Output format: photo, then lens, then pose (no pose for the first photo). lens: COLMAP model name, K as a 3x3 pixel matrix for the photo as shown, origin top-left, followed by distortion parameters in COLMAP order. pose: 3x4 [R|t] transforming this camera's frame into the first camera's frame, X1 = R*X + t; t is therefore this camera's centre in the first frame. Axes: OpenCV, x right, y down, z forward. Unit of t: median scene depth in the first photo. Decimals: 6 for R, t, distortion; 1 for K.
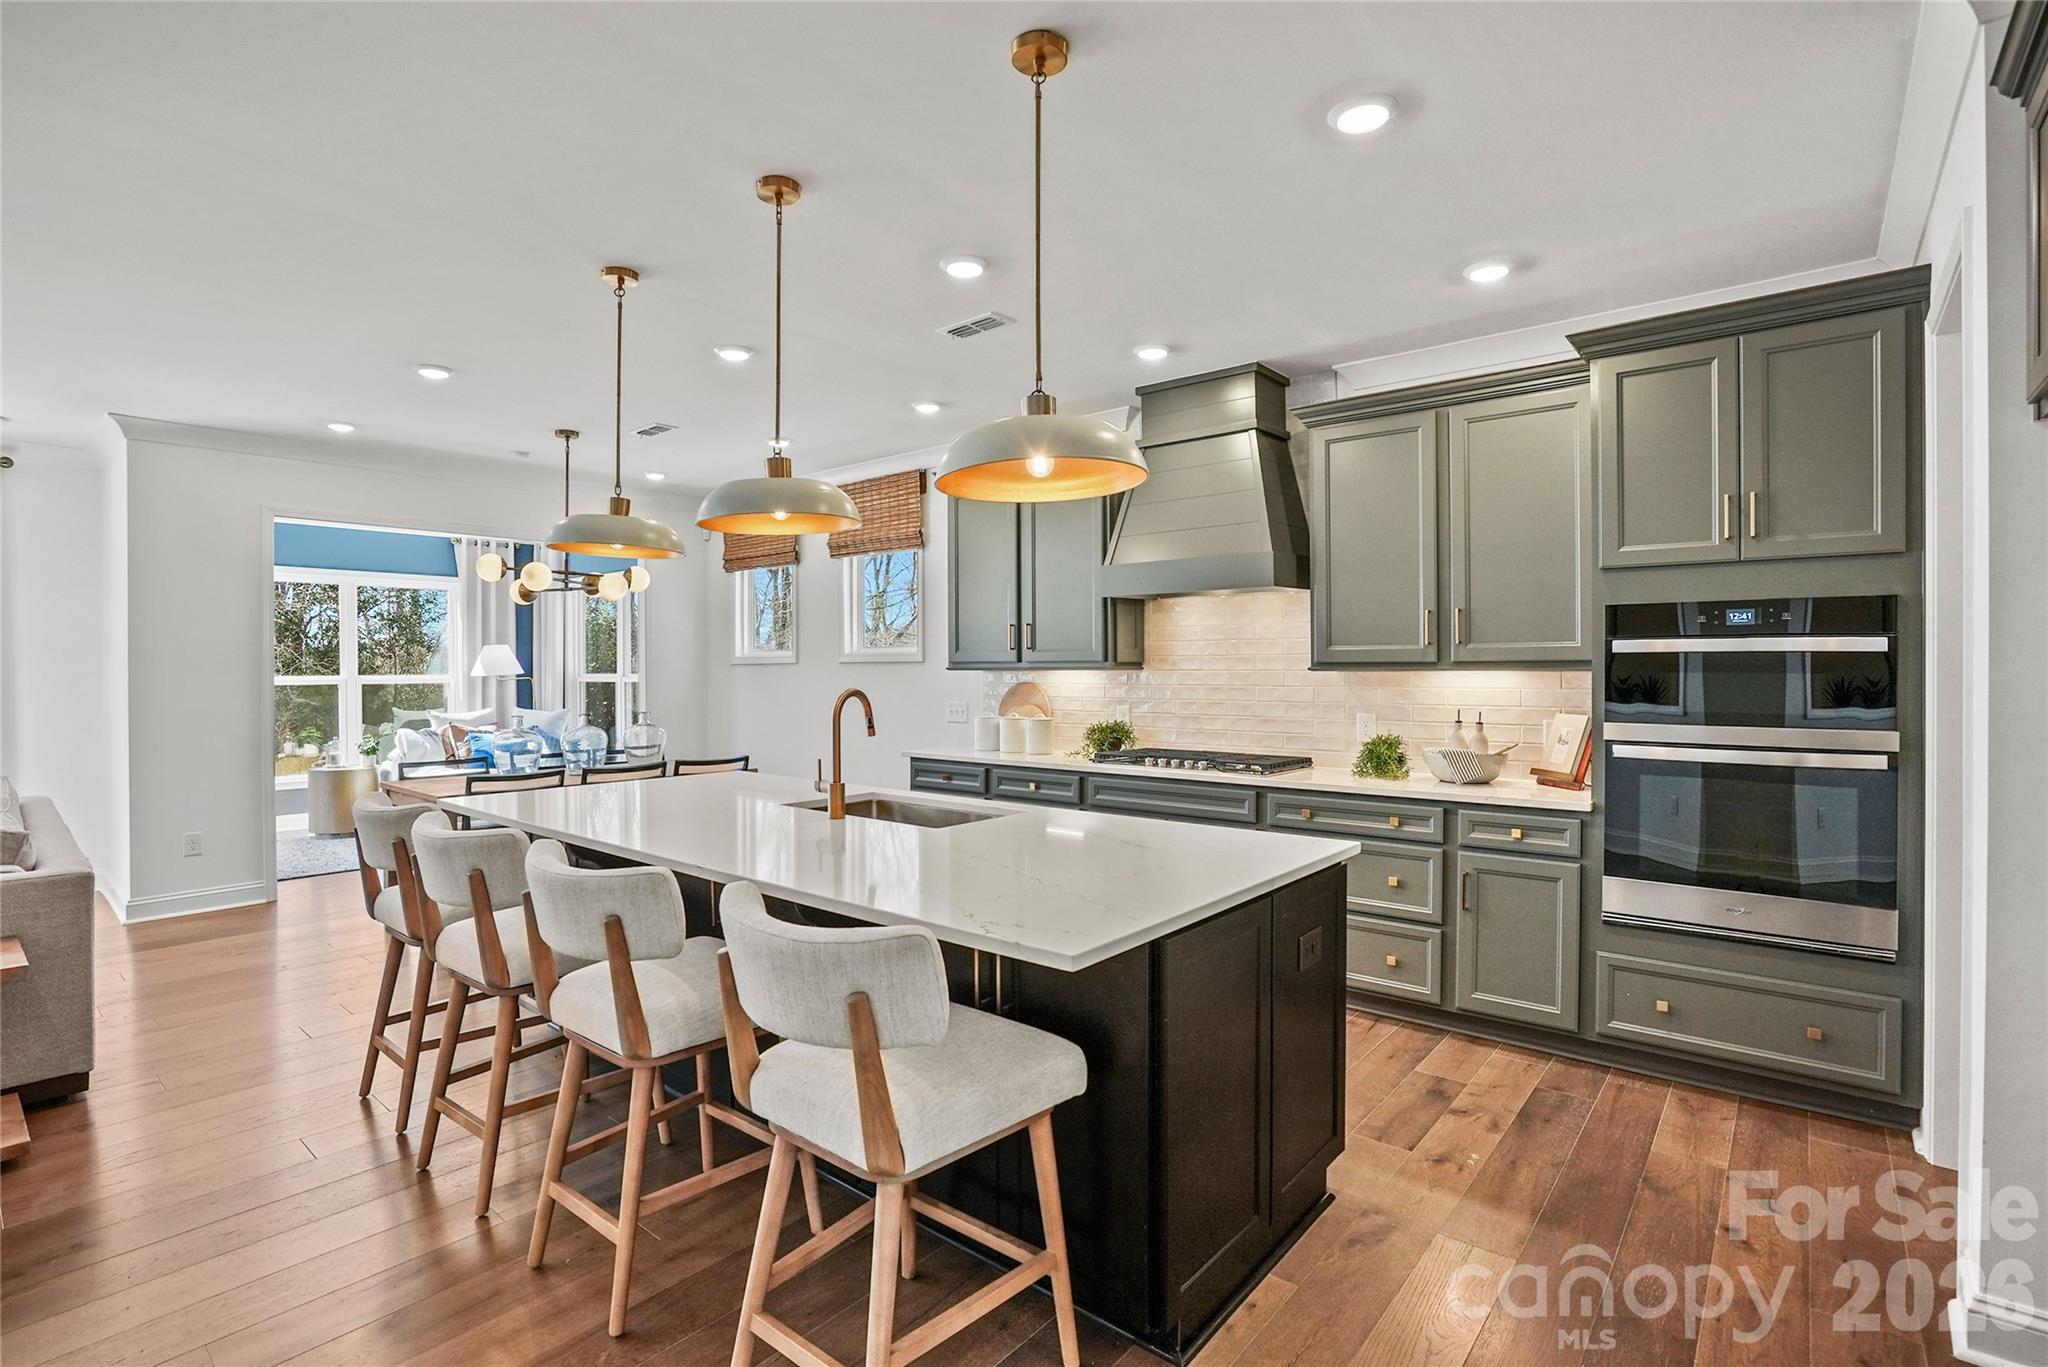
lens RADIAL K [[957.1, 0, 1029.4], [0, 957.1, 669.3], [0, 0, 1]] dist [-0.050196, 0.021662]
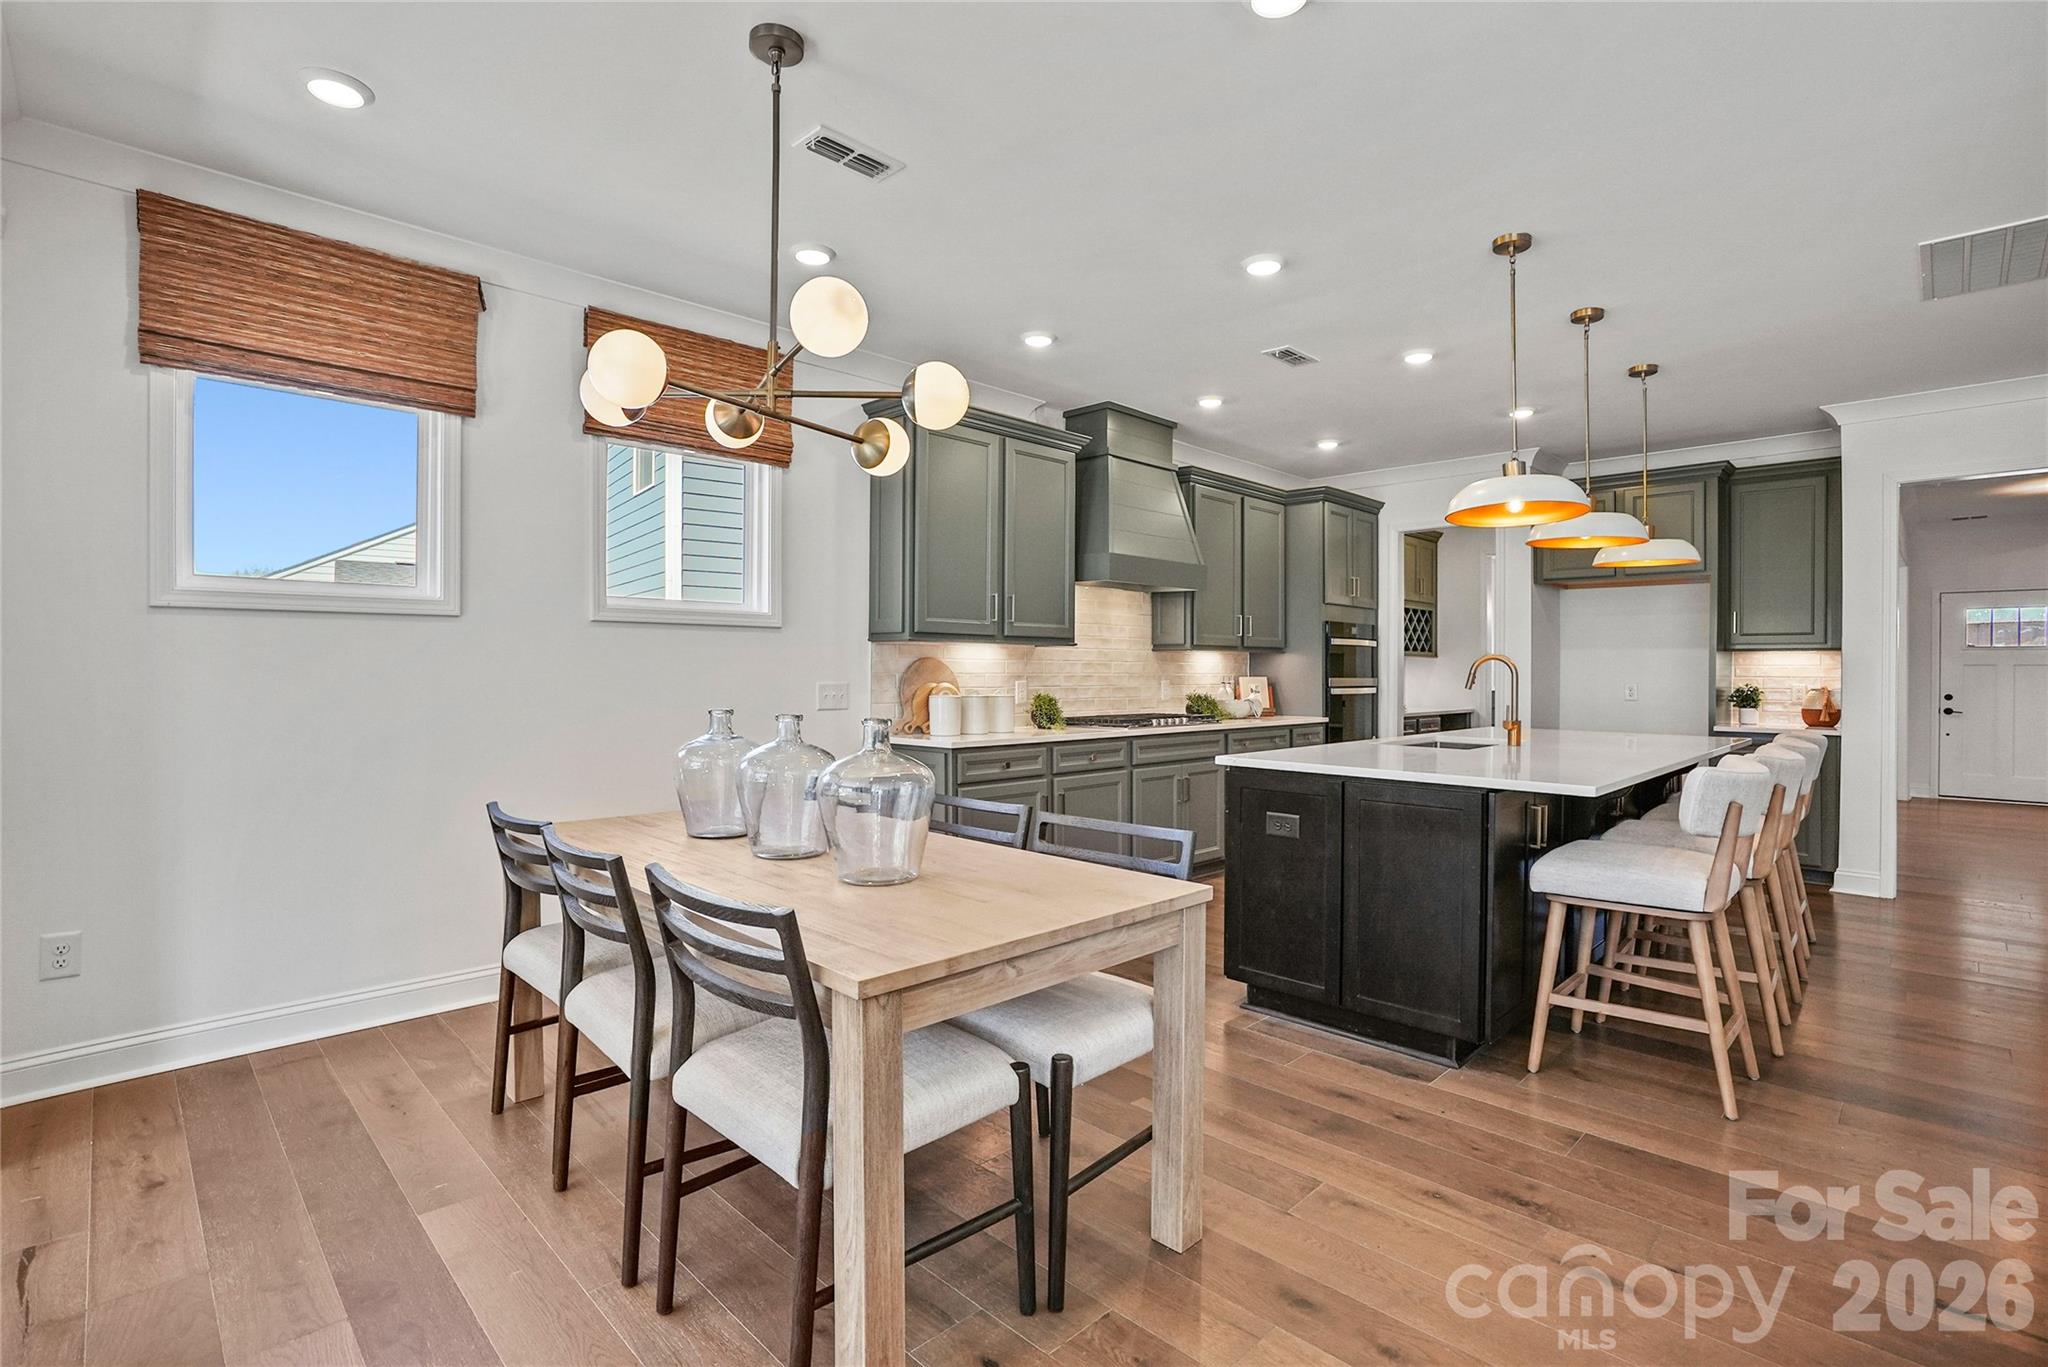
lens RADIAL K [[957.1, 0, 1029.4], [0, 957.1, 669.3], [0, 0, 1]] dist [-0.050196, 0.021662]
pose [[0.100337, 0.003530, 0.994947, -1.514269], [-0.005100, 0.999982, -0.003033, 0.046190], [-0.994940, -0.004770, 0.100353, 1.431310]]
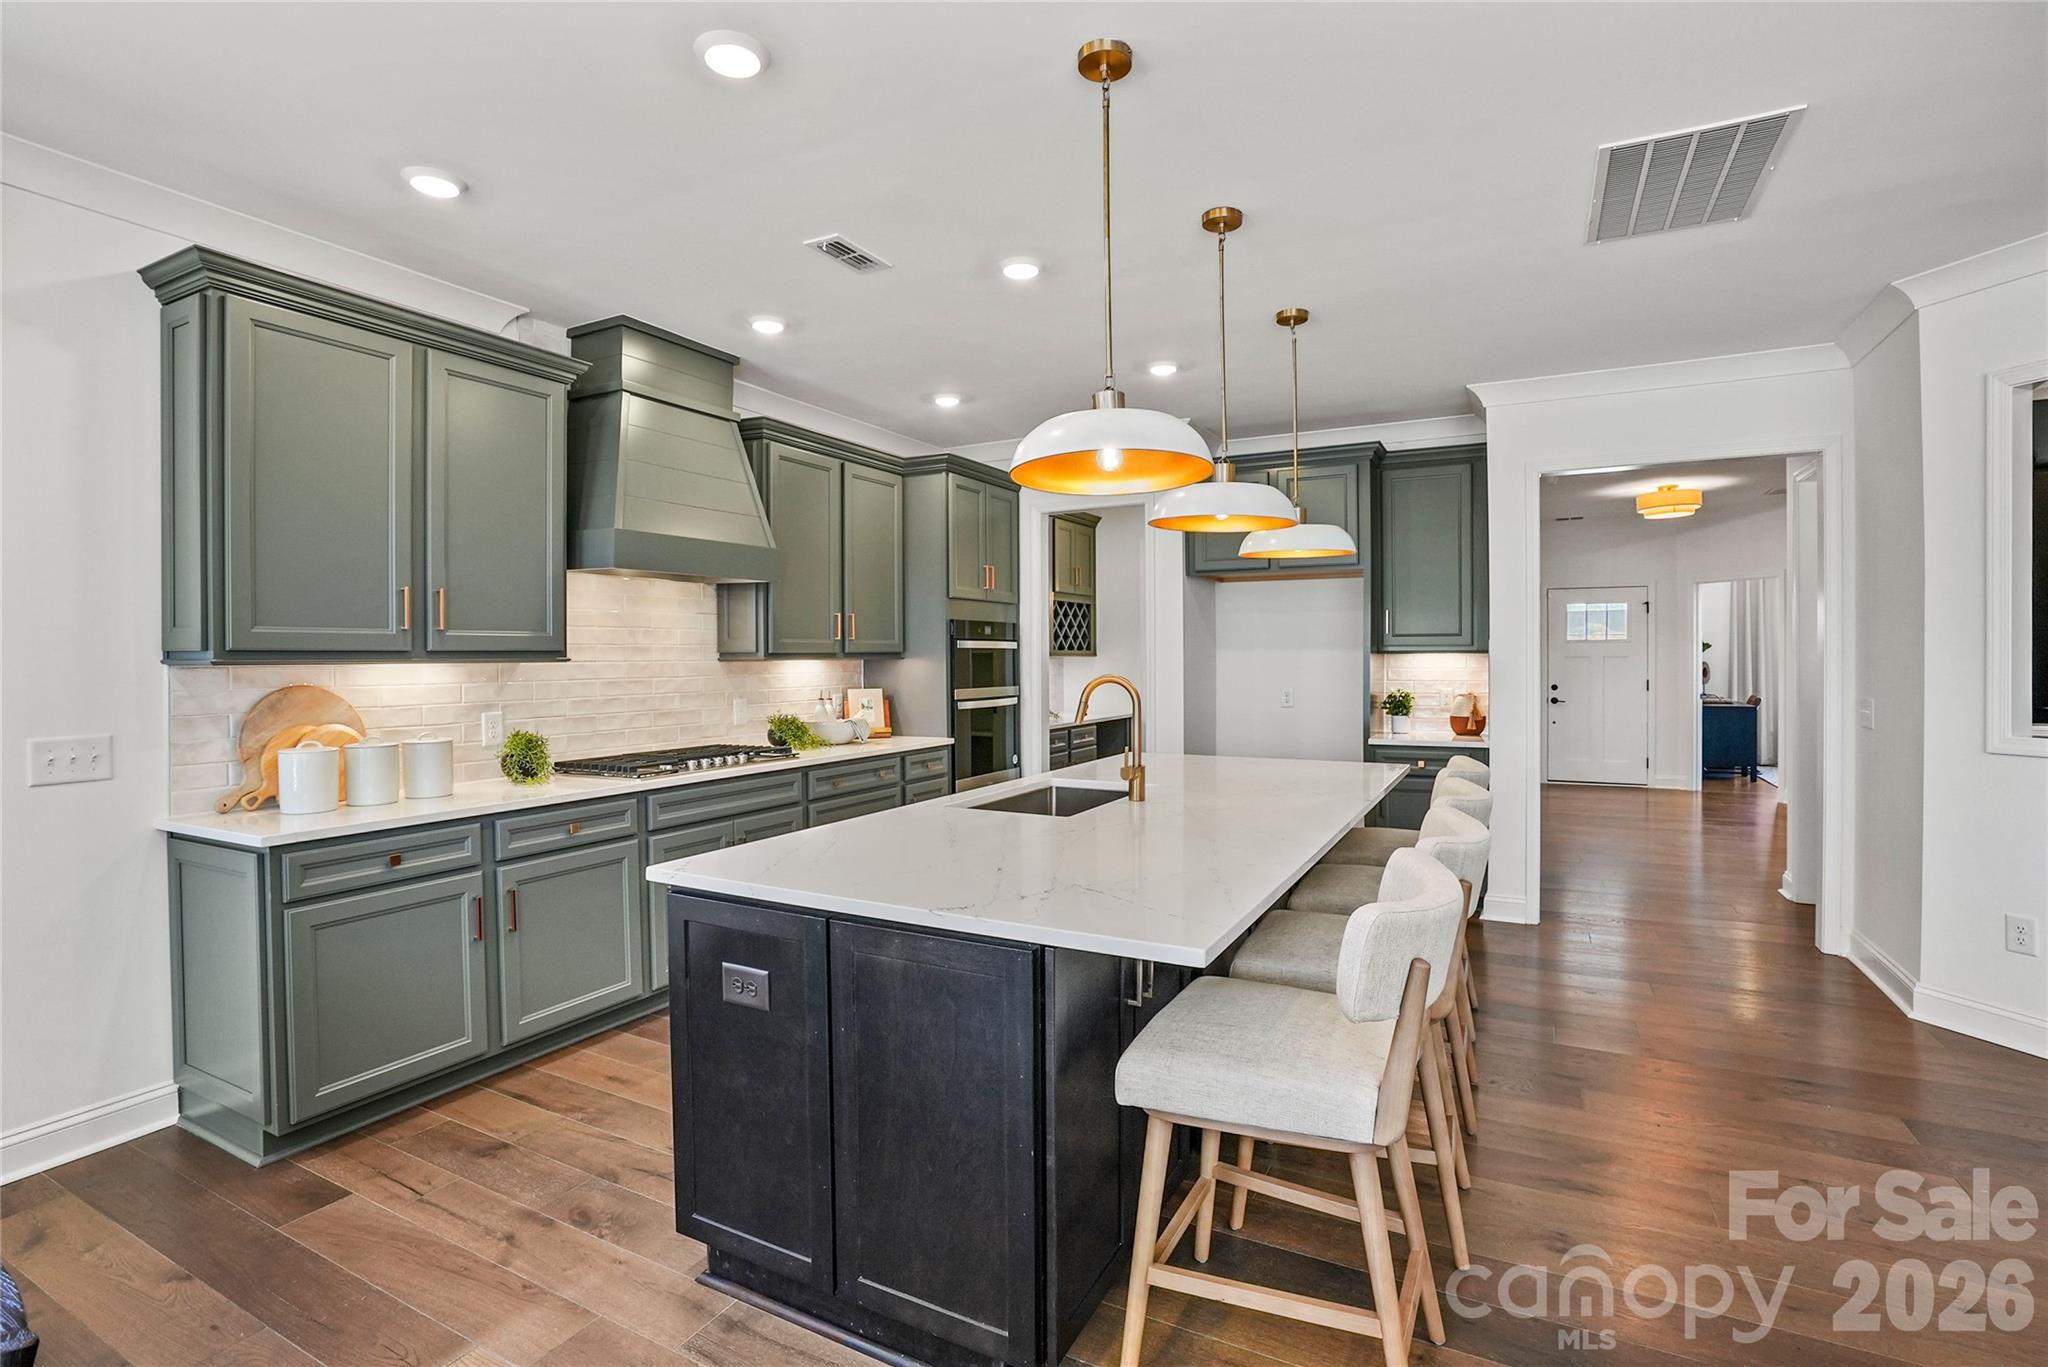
lens RADIAL K [[957.1, 0, 1029.4], [0, 957.1, 669.3], [0, 0, 1]] dist [-0.050196, 0.021662]
pose [[-0.196061, -0.010376, 0.980537, -1.088705], [0.008466, 0.999889, 0.012273, 0.000809], [-0.980555, 0.010707, -0.195951, 1.198579]]
